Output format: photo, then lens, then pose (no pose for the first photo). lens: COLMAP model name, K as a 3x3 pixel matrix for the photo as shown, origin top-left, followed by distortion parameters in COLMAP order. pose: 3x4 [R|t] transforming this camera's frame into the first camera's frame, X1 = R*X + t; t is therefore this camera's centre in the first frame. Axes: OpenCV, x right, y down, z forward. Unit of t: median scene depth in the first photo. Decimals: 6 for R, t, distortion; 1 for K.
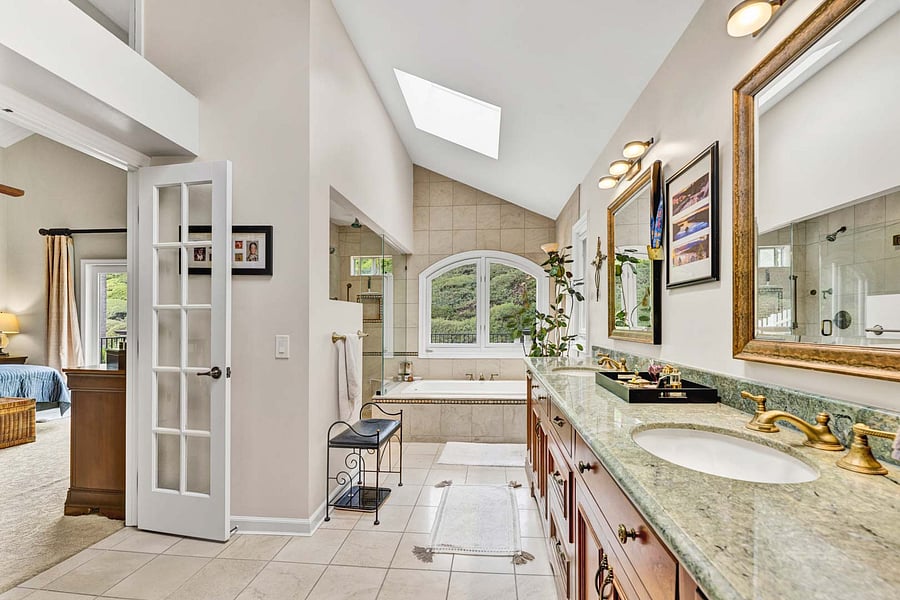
lens RADIAL K [[381.5, 0, 452.7], [0, 381.5, 324.0], [0, 0, 1]] dist [0.000306, 0.000050]
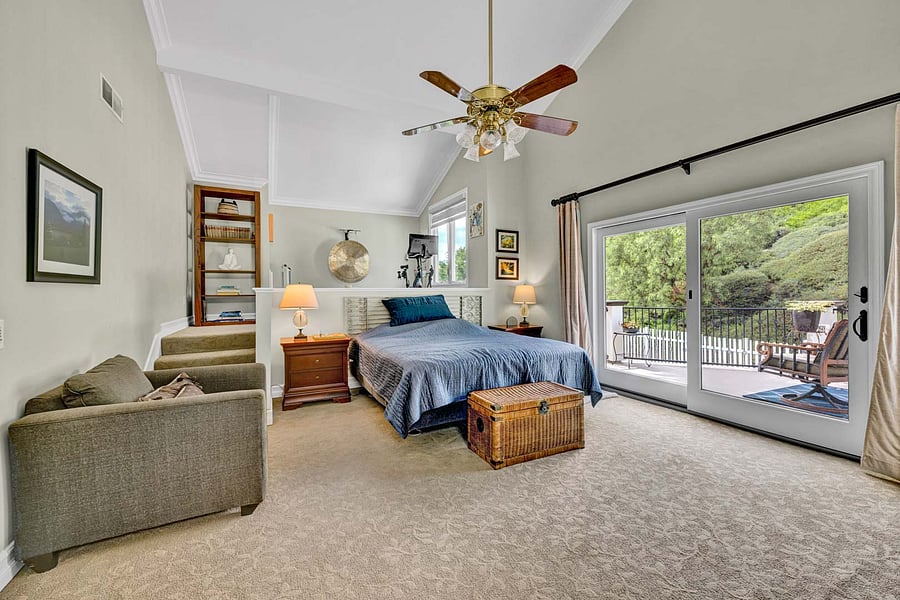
lens RADIAL K [[359.2, 0, 448.8], [0, 359.2, 292.6], [0, 0, 1]] dist [-0.000589, -0.000053]
pose [[0.543214, -0.005858, -0.839574, -0.448099], [0.006486, 0.999975, -0.002781, -0.005684], [0.839569, -0.003935, 0.543239, 0.265618]]
